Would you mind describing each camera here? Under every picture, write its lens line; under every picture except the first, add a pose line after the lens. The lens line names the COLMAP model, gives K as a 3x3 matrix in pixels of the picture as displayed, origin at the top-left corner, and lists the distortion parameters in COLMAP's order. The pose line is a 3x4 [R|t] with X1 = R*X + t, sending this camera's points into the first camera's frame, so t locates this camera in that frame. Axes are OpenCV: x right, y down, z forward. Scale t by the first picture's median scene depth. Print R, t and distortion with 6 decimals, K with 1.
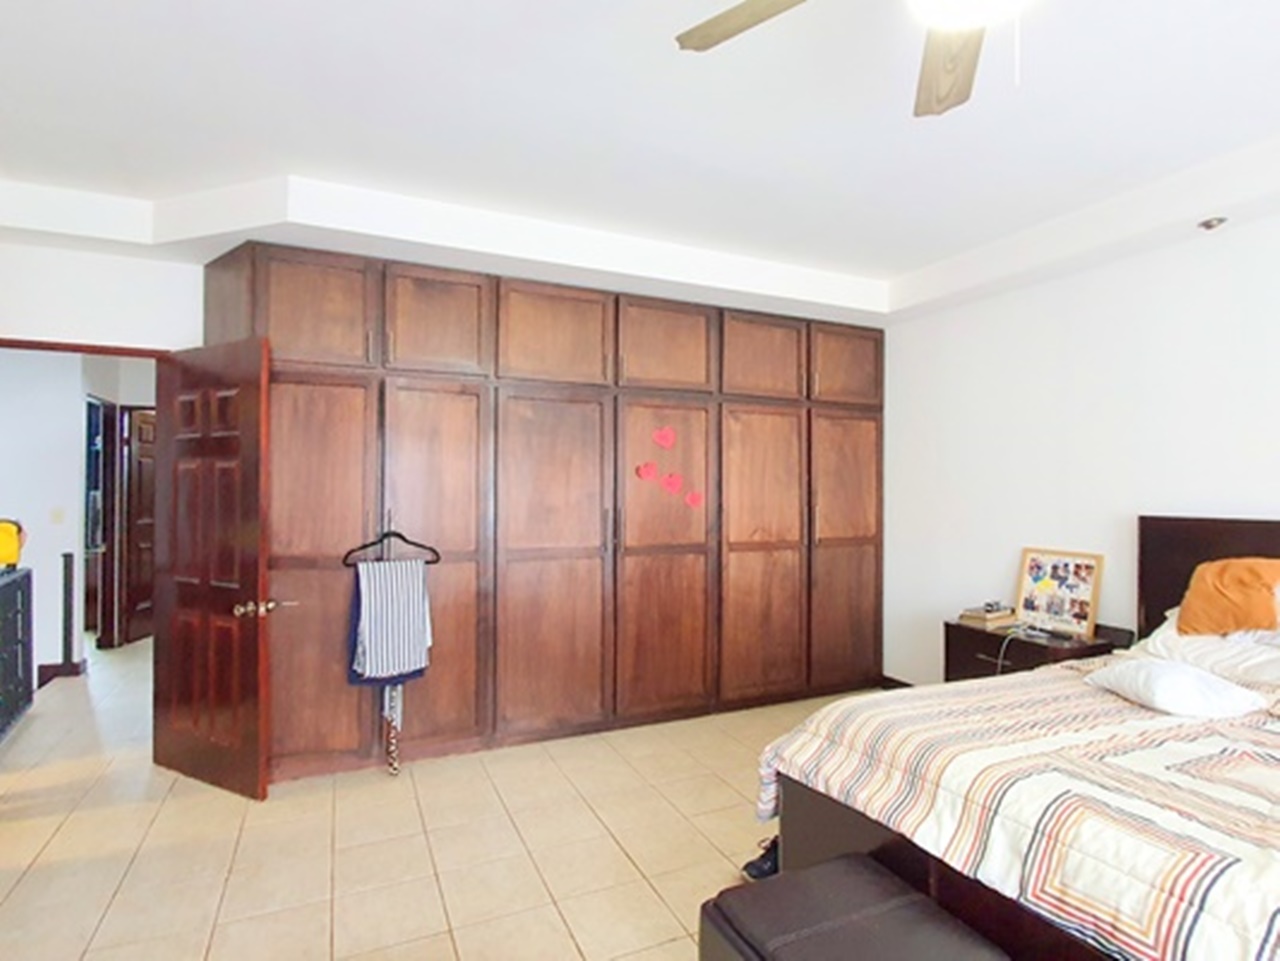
lens RADIAL K [[672.7, 0, 644.2], [0, 672.7, 480.0], [0, 0, 1]] dist [0.004375, -0.006222]
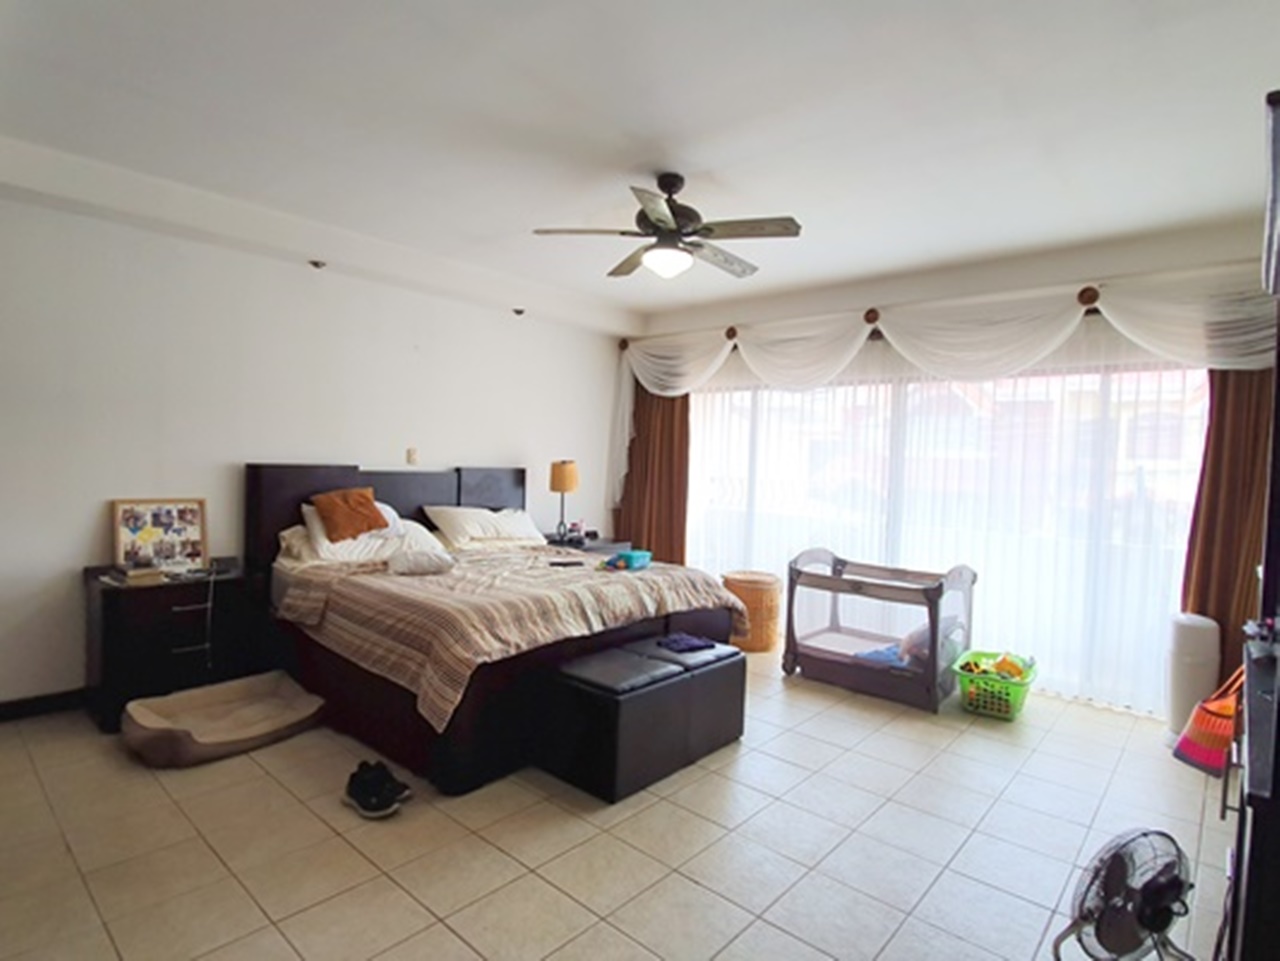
lens RADIAL K [[672.7, 0, 643.6], [0, 672.7, 491.3], [0, 0, 1]] dist [0.004375, -0.006222]
pose [[-0.391601, -0.050282, 0.918760, -0.653743], [-0.041253, 0.998461, 0.037061, 0.023444], [-0.919210, -0.023388, -0.393072, 0.734468]]
